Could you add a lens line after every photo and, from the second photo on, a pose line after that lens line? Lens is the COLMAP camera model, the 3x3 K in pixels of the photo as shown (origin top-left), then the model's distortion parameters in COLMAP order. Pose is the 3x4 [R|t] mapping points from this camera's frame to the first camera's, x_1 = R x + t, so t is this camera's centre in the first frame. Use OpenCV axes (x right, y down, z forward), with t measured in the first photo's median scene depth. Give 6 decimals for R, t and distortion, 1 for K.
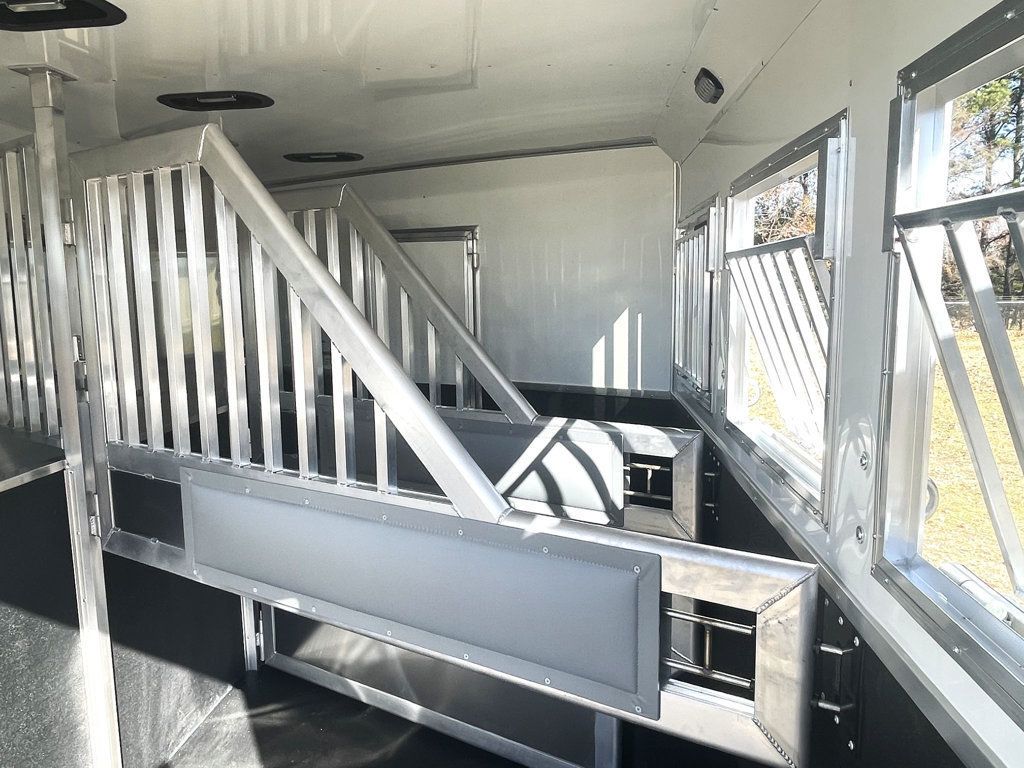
lens RADIAL K [[742.7, 0, 506.3], [0, 742.7, 383.7], [0, 0, 1]] dist [-0.009969, -0.007473]
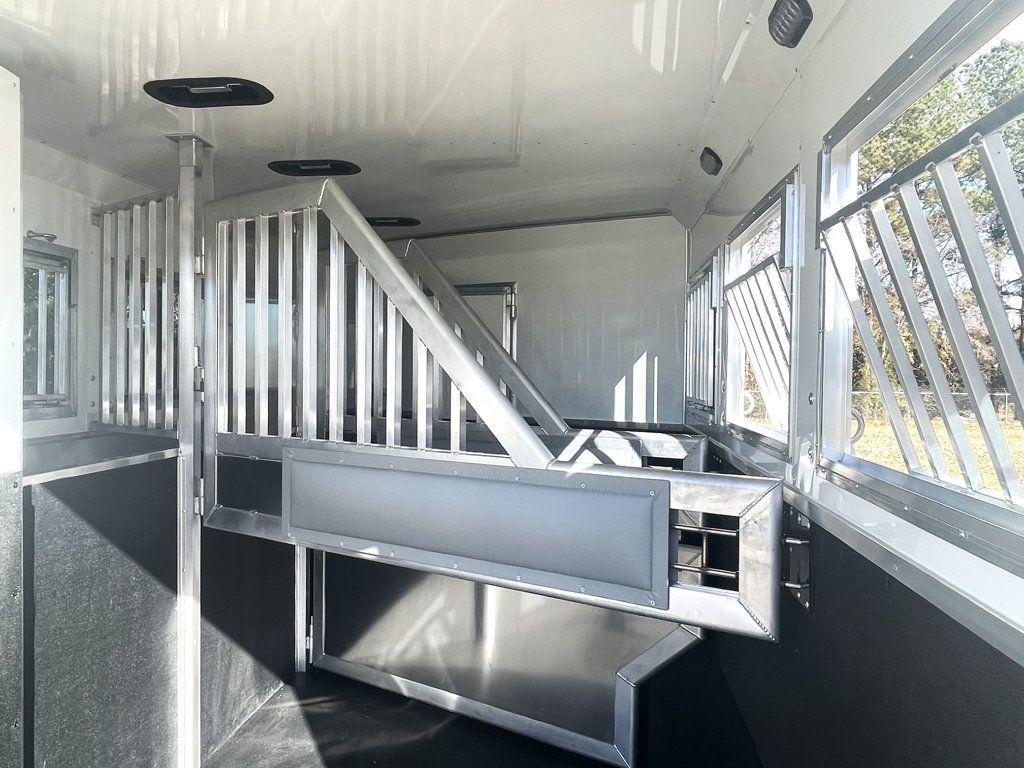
lens RADIAL K [[741.6, 0, 512.0], [0, 741.6, 384.0], [0, 0, 1]] dist [-0.004466, -0.004429]
pose [[0.999554, 0.024926, -0.016449, -0.036538], [-0.026618, 0.993323, -0.112258, 0.125251], [0.013541, 0.112646, 0.993543, -0.217464]]
